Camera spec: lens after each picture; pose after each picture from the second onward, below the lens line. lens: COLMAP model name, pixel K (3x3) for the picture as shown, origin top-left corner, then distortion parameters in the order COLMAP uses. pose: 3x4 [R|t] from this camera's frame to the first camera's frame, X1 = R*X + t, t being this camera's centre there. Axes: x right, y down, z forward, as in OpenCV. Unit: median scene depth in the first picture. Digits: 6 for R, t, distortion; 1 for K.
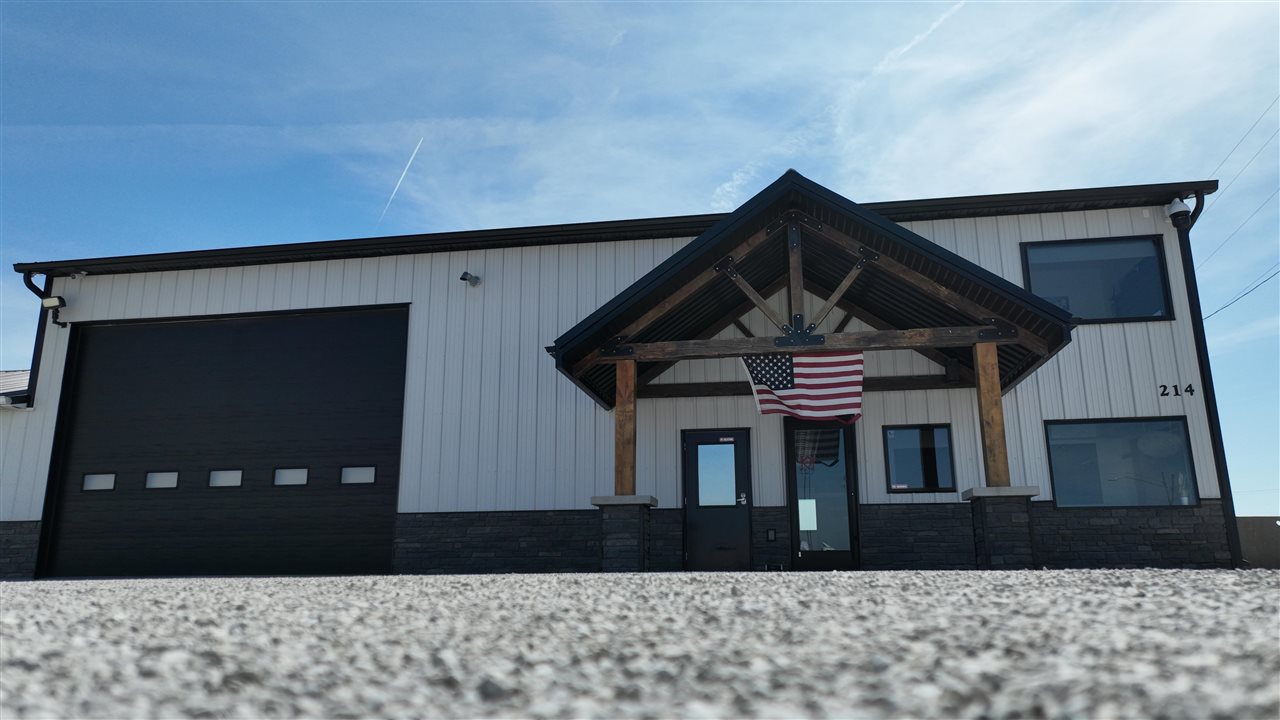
lens RADIAL K [[898.1, 0, 640.0], [0, 898.1, 360.0], [0, 0, 1]] dist [0.001303, 0.011505]
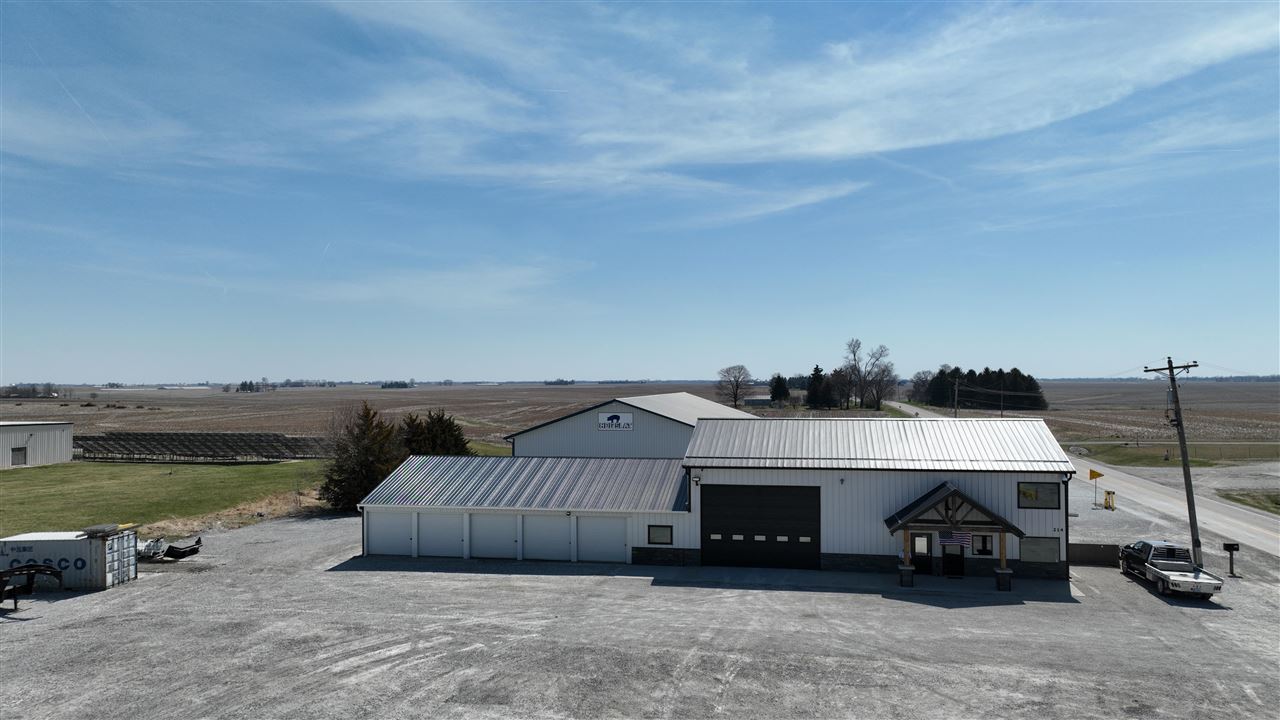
lens RADIAL K [[898.1, 0, 640.0], [0, 898.1, 360.0], [0, 0, 1]] dist [0.001303, 0.011505]
pose [[0.999395, 0.002691, -0.034671, -0.898887], [0.004514, 0.978529, 0.206058, -1.321687], [0.034481, -0.206090, 0.977925, -2.309413]]
